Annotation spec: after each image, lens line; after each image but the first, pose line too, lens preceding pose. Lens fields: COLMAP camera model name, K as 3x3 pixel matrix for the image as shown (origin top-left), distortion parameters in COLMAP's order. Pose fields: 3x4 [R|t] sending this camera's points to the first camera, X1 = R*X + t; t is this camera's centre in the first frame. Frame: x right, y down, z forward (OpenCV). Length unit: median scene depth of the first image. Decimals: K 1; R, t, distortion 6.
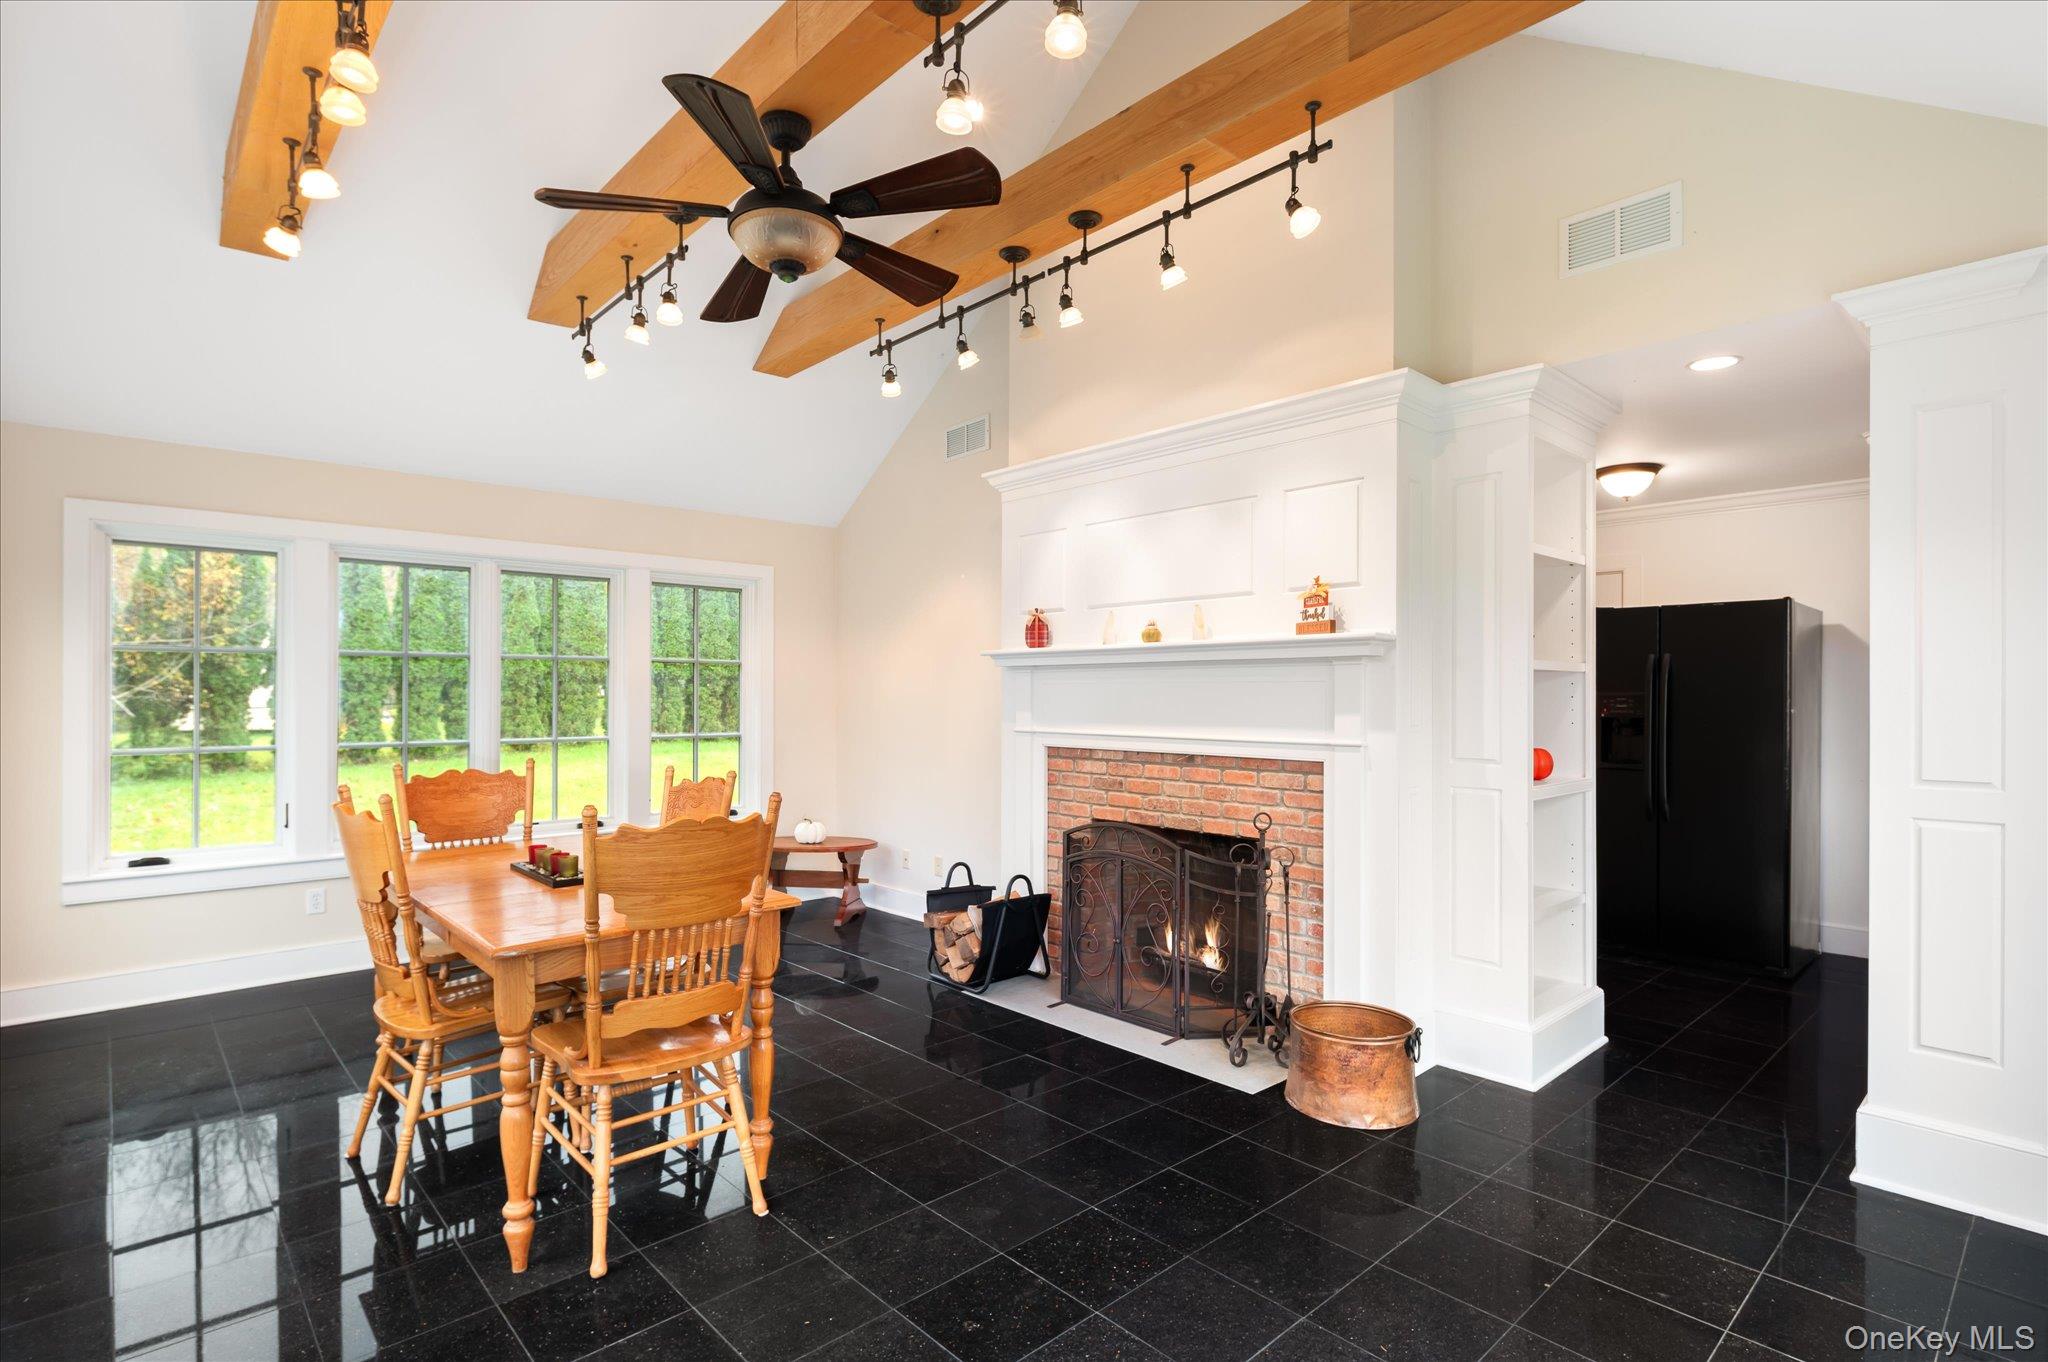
lens RADIAL K [[992.9, 0, 1024.0], [0, 992.9, 689.1], [0, 0, 1]] dist [-0.005172, 0.001333]
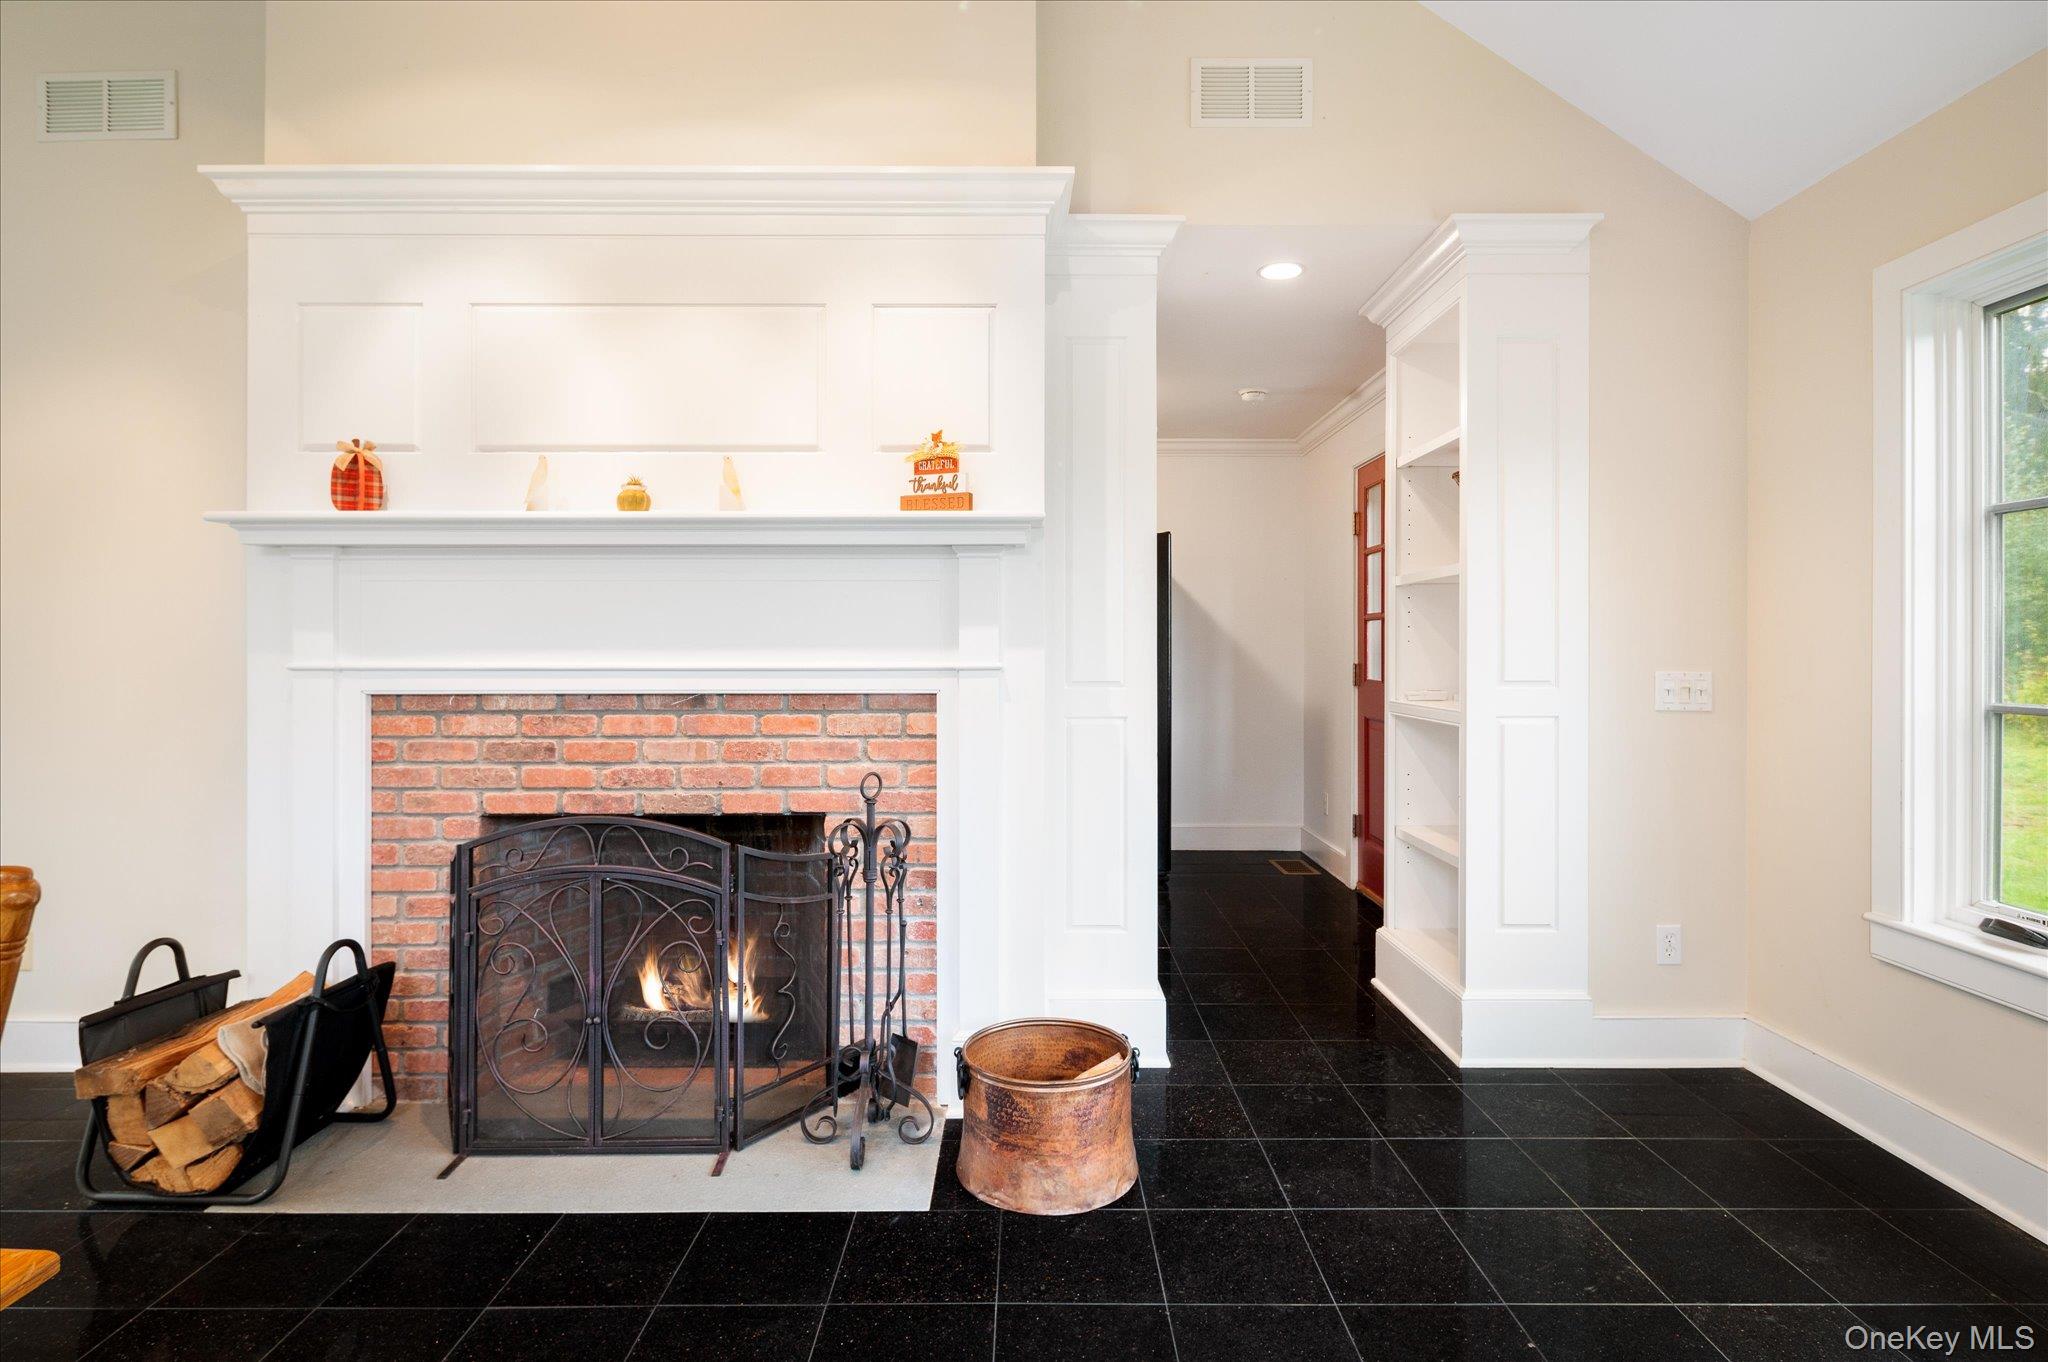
lens RADIAL K [[992.9, 0, 1036.7], [0, 992.9, 644.9], [0, 0, 1]] dist [-0.005172, 0.001333]
pose [[0.669953, -0.001807, 0.742401, -0.158018], [-0.003210, 0.999981, 0.005331, 0.030278], [-0.742396, -0.005955, 0.669935, 0.412192]]
